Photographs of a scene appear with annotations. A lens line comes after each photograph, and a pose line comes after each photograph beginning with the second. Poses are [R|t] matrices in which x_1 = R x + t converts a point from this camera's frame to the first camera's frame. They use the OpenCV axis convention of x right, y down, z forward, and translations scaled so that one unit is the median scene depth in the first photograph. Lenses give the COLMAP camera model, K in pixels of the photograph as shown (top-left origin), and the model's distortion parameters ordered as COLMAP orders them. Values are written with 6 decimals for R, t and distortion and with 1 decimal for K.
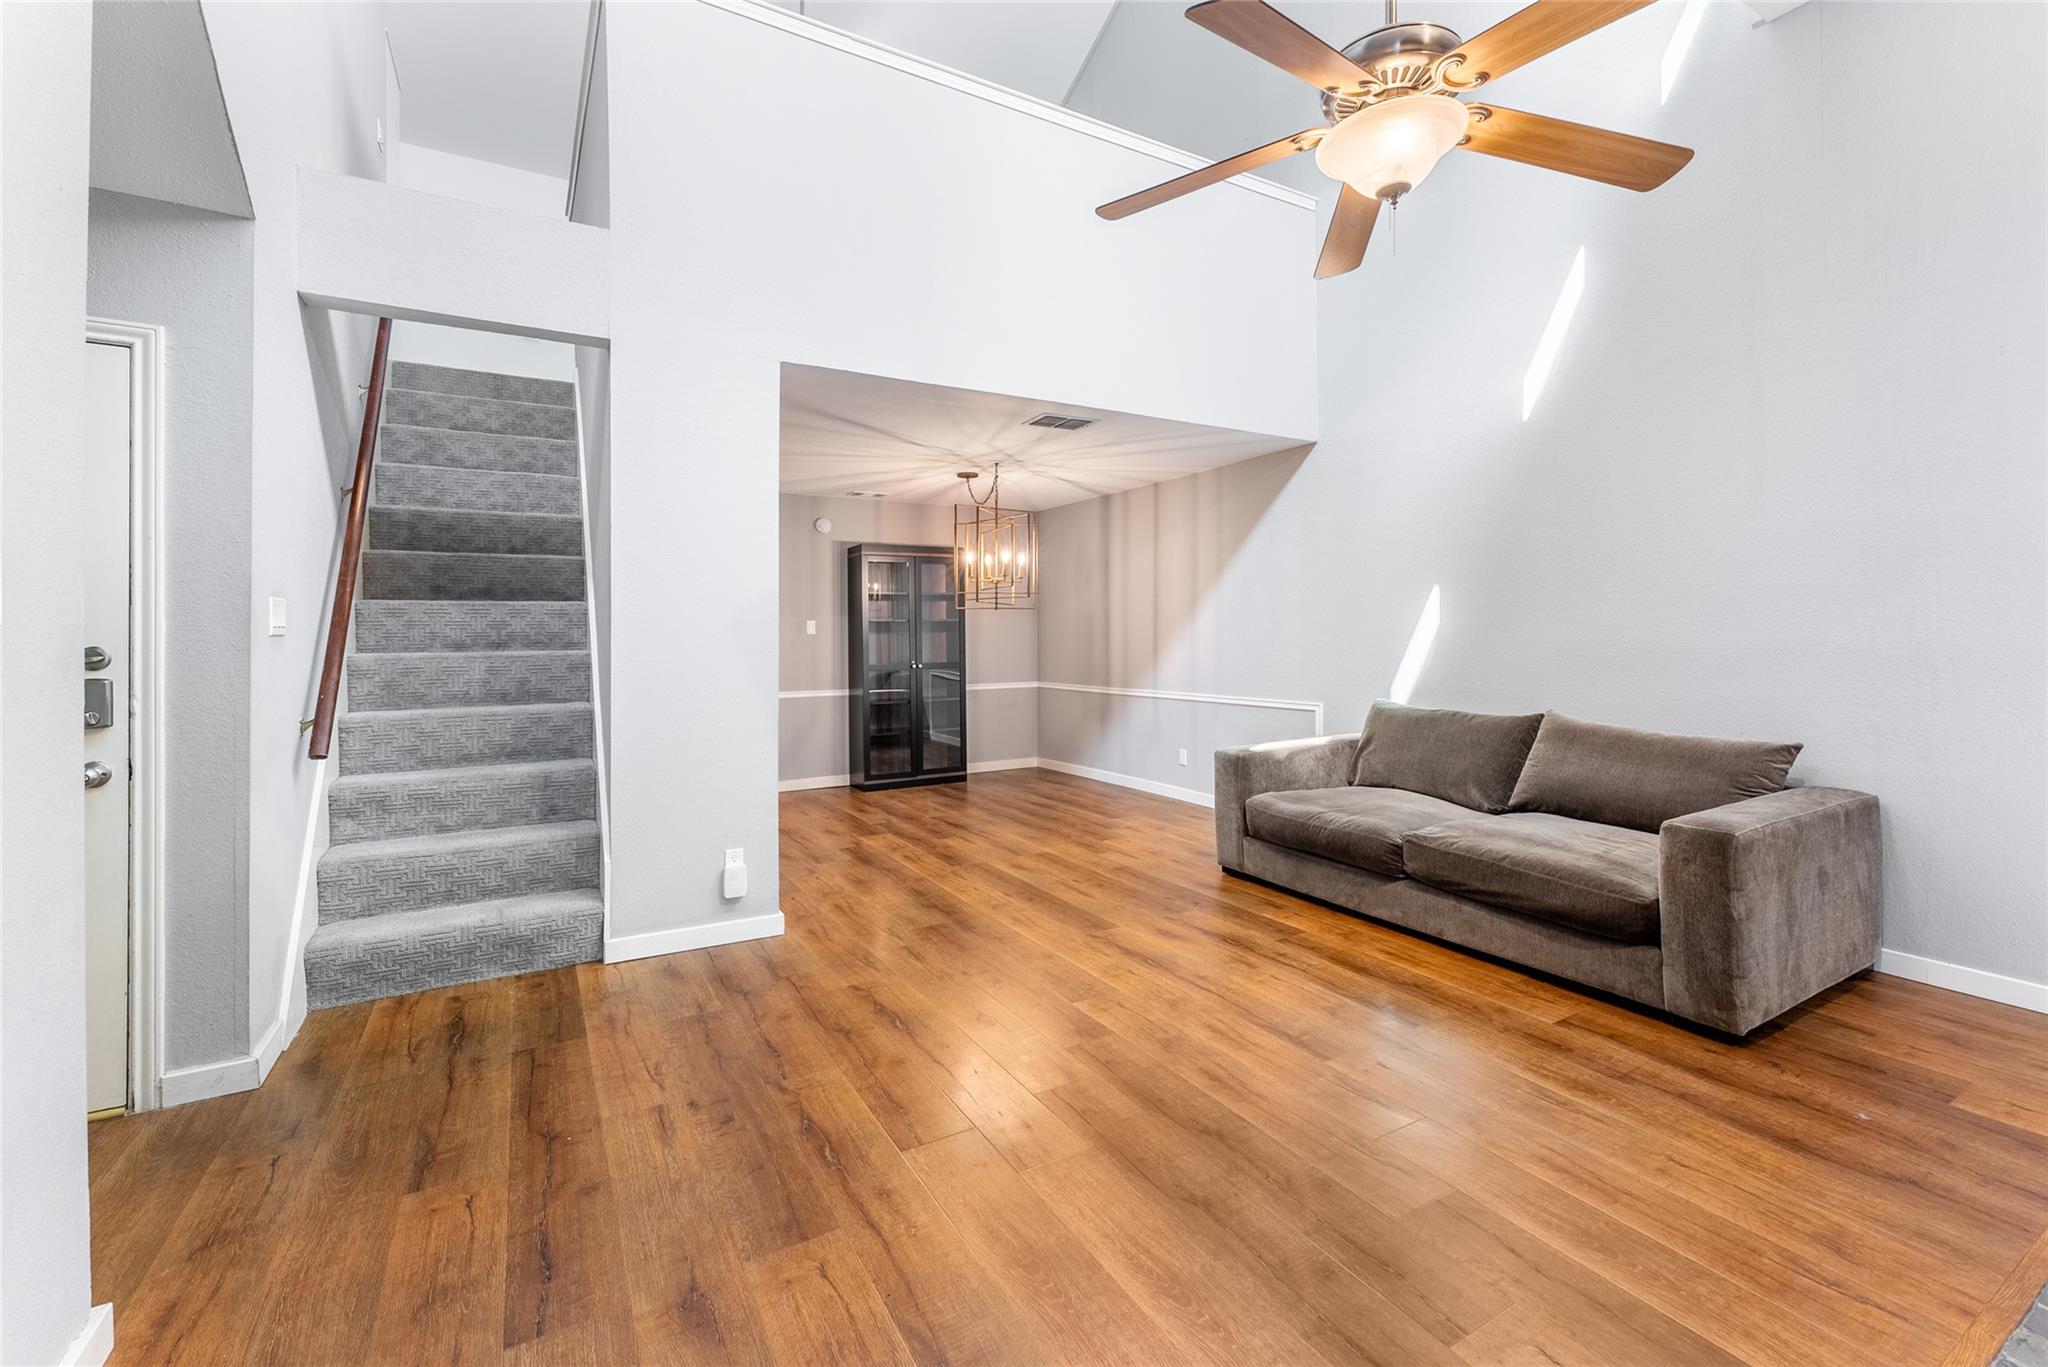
lens RADIAL K [[867.6, 0, 1023.2], [0, 867.6, 631.2], [0, 0, 1]] dist [-0.001002, -0.000339]
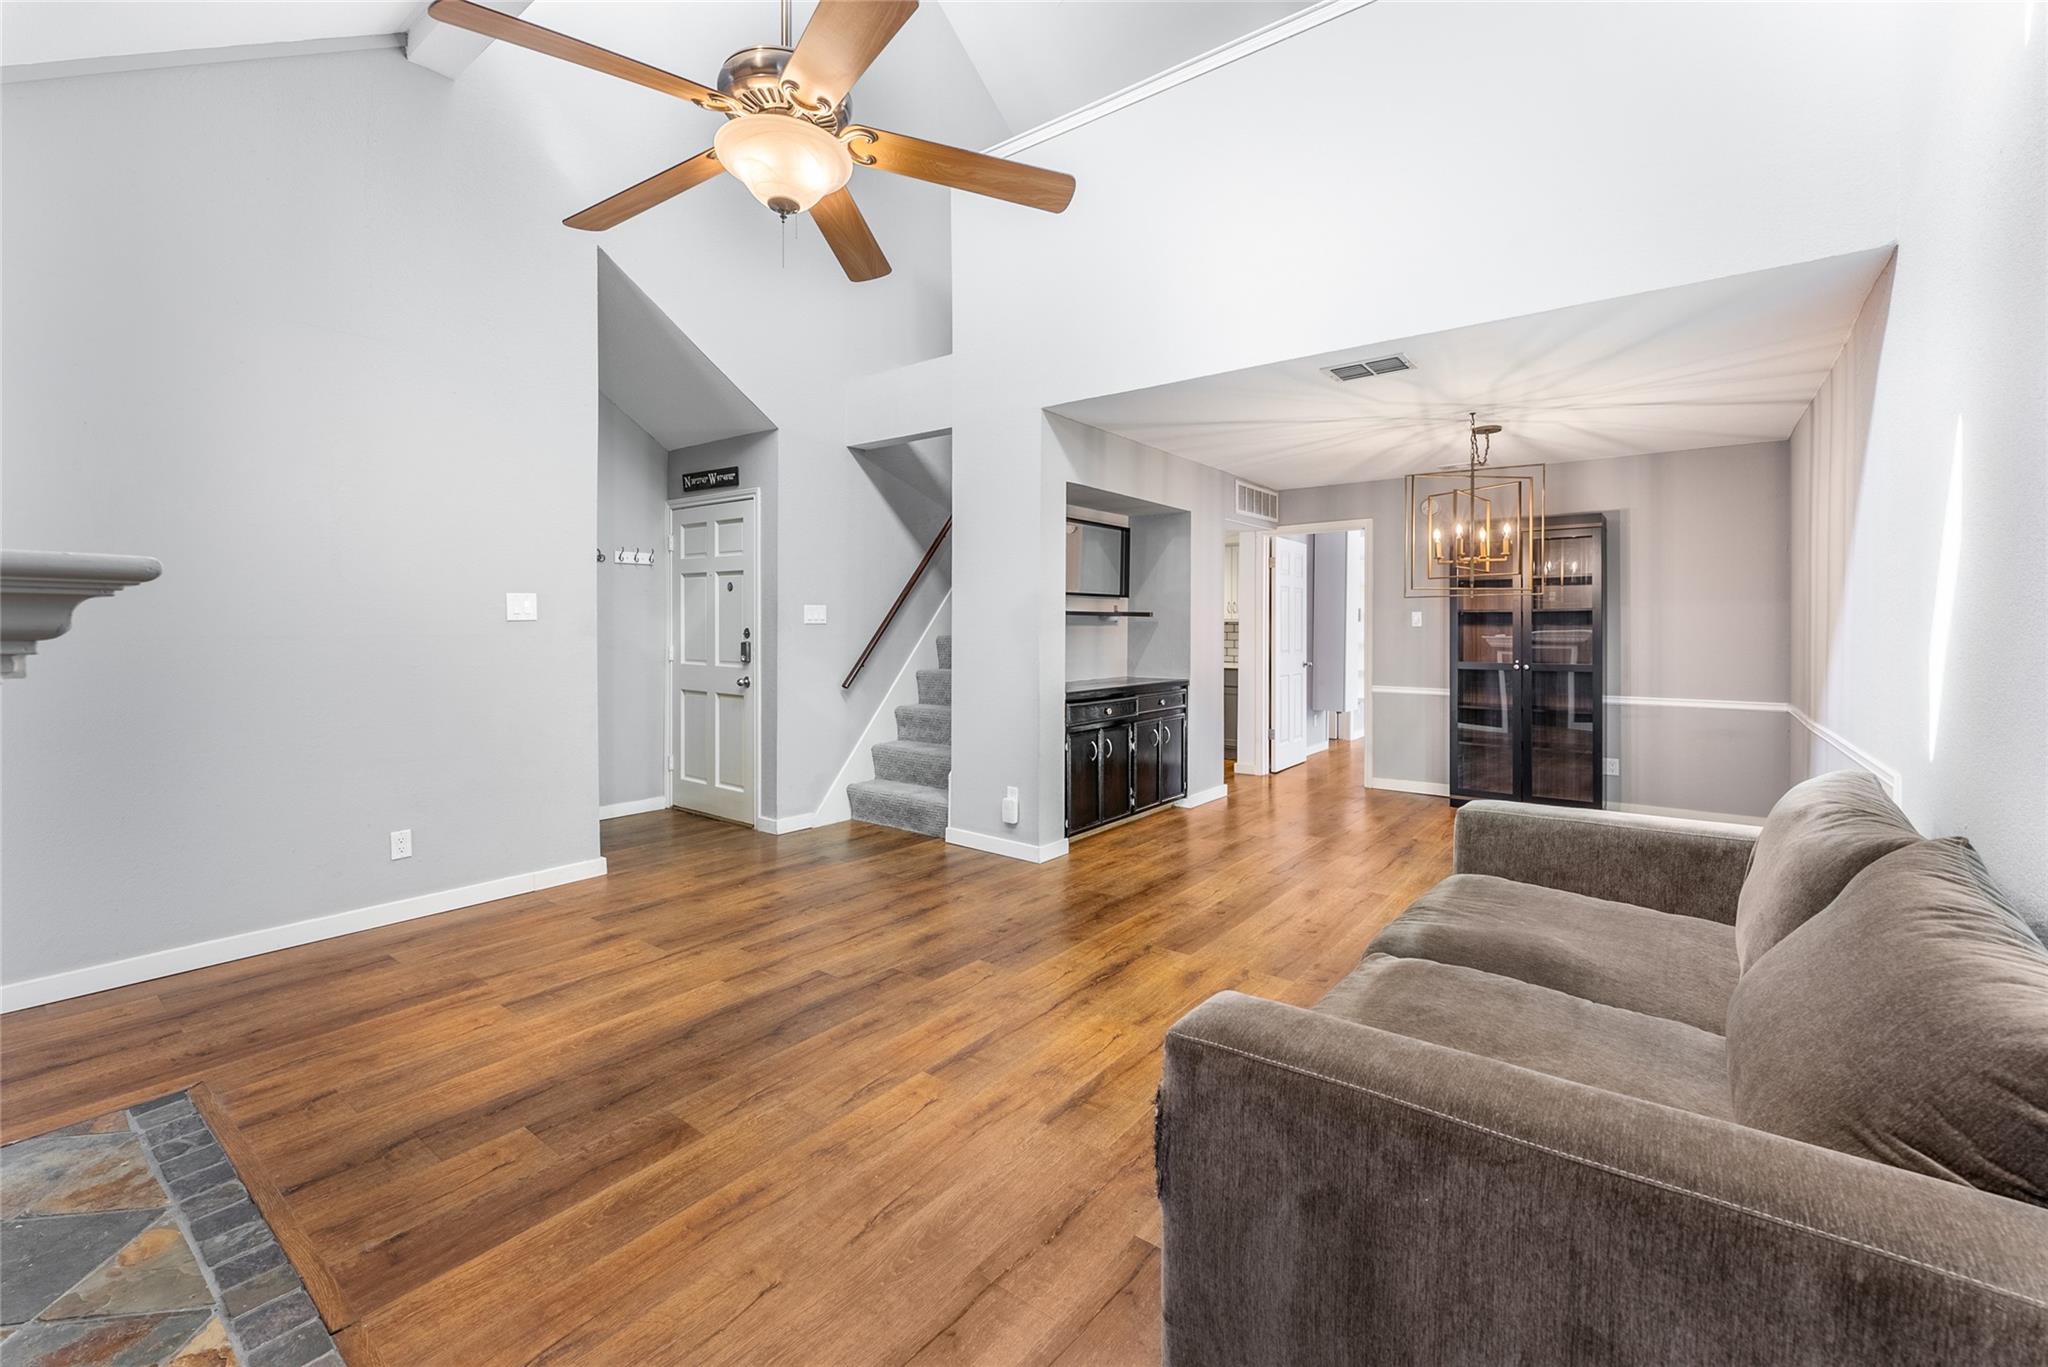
lens RADIAL K [[845.8, 0, 999.7], [0, 845.8, 631.3], [0, 0, 1]] dist [0.000642, -0.000039]
pose [[0.373441, 0.014569, -0.927539, 1.077718], [-0.003086, 0.999891, 0.014463, -0.007249], [0.927649, -0.002539, 0.373445, 0.628802]]
